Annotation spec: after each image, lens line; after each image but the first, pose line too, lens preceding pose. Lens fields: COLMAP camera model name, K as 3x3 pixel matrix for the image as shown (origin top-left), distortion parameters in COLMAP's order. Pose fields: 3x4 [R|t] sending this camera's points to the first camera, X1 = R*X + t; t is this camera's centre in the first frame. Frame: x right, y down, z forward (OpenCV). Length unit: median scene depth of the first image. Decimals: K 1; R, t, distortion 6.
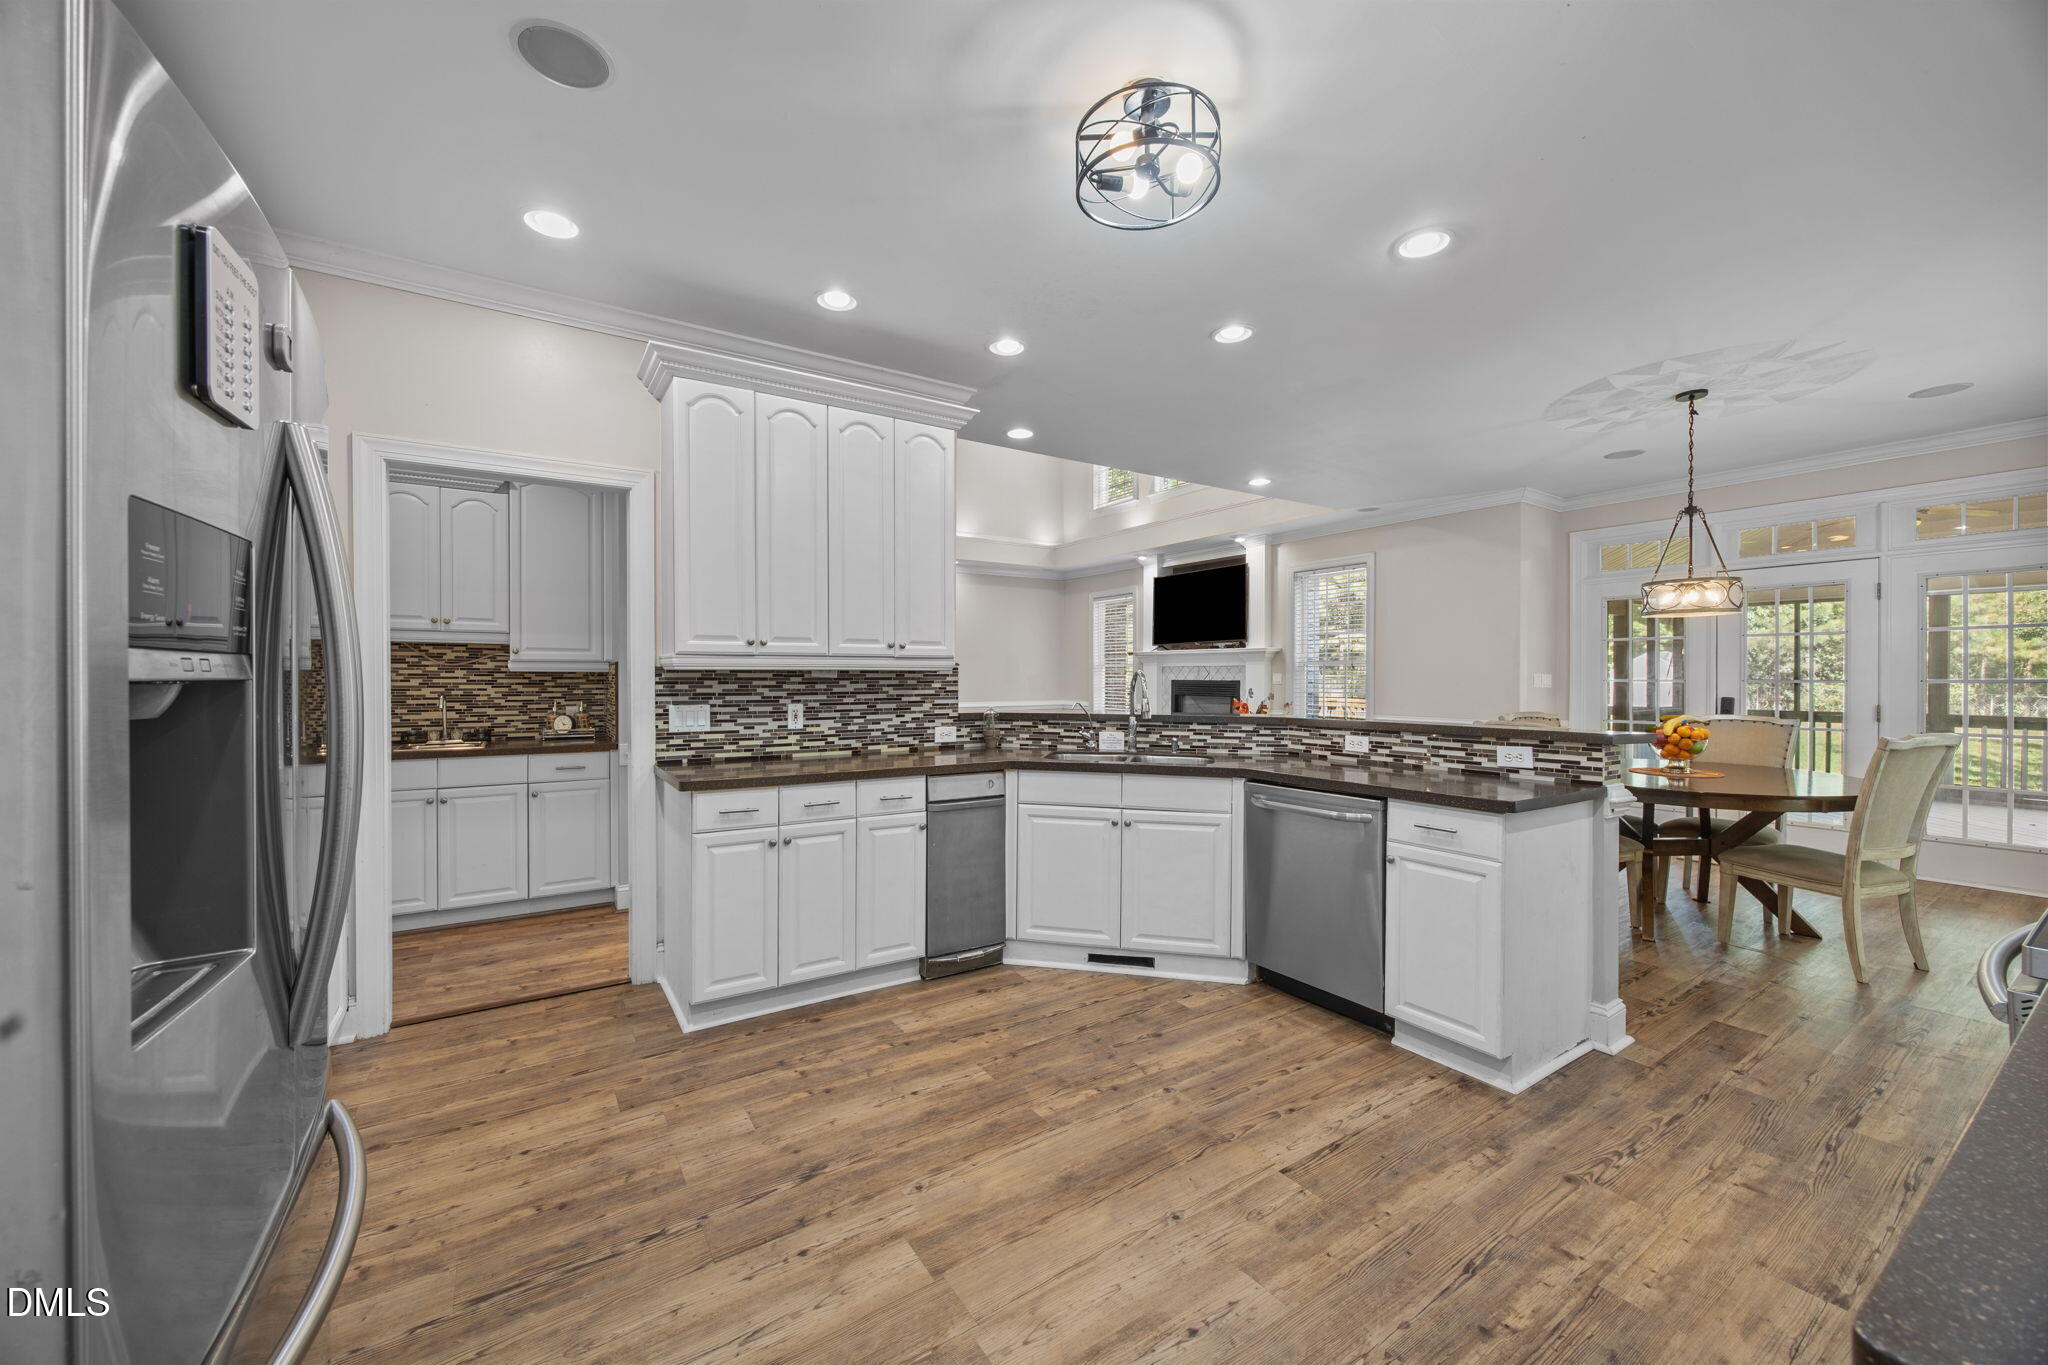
lens RADIAL K [[775.9, 0, 1014.6], [0, 775.9, 683.9], [0, 0, 1]] dist [0.003319, -0.001486]
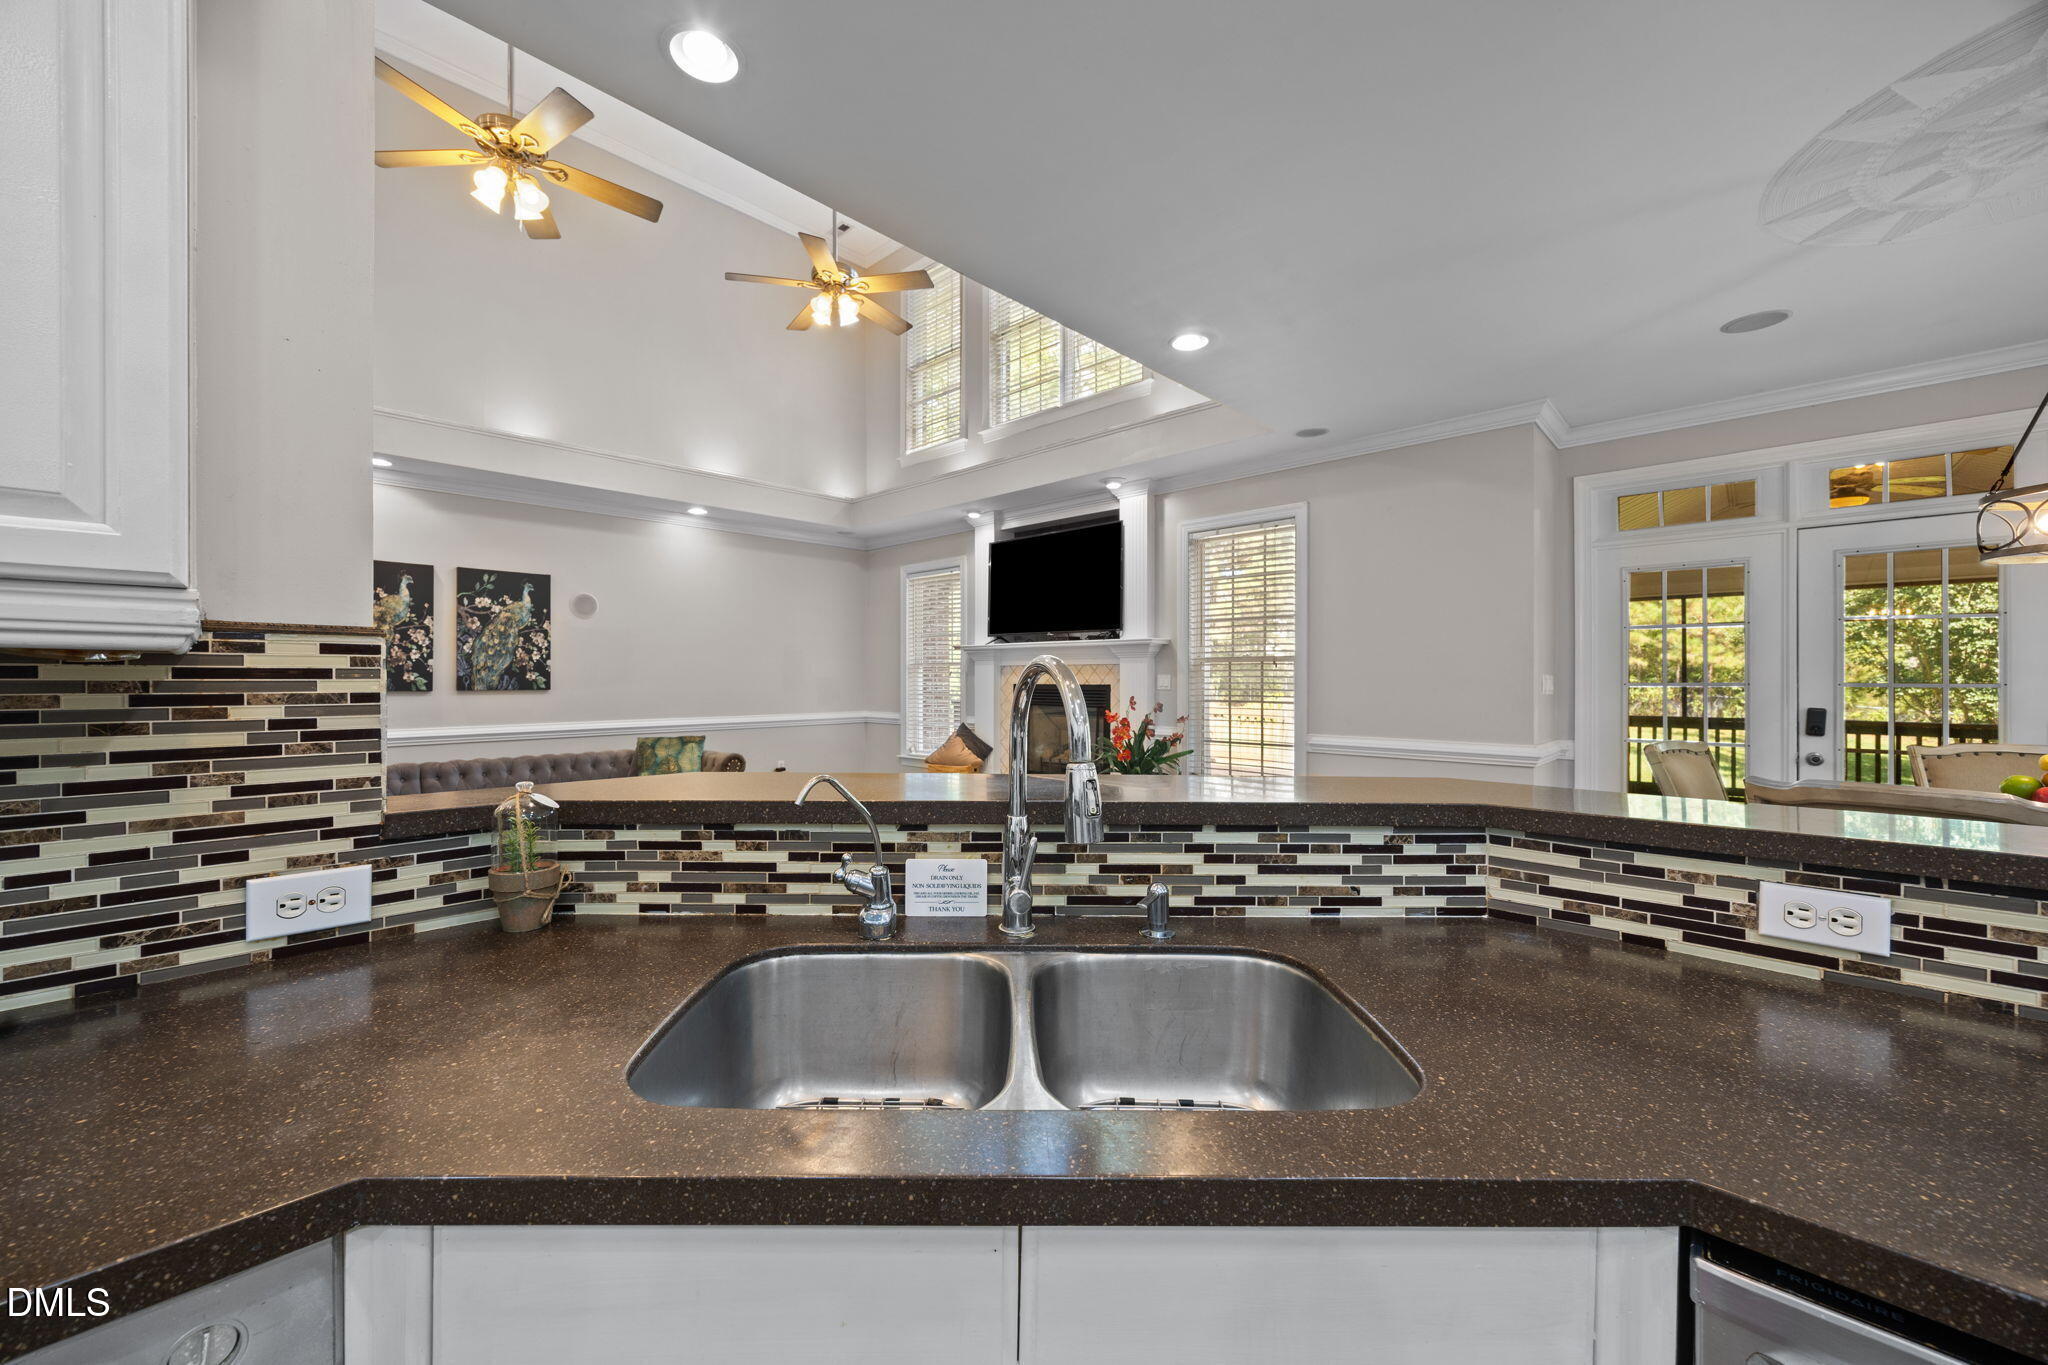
lens RADIAL K [[775.9, 0, 1015.2], [0, 775.9, 683.1], [0, 0, 1]] dist [0.003319, -0.001486]
pose [[0.972518, -0.001483, 0.232821, 0.082298], [0.002510, 0.999988, -0.004115, -0.006386], [-0.232813, 0.004586, 0.972511, 0.713238]]
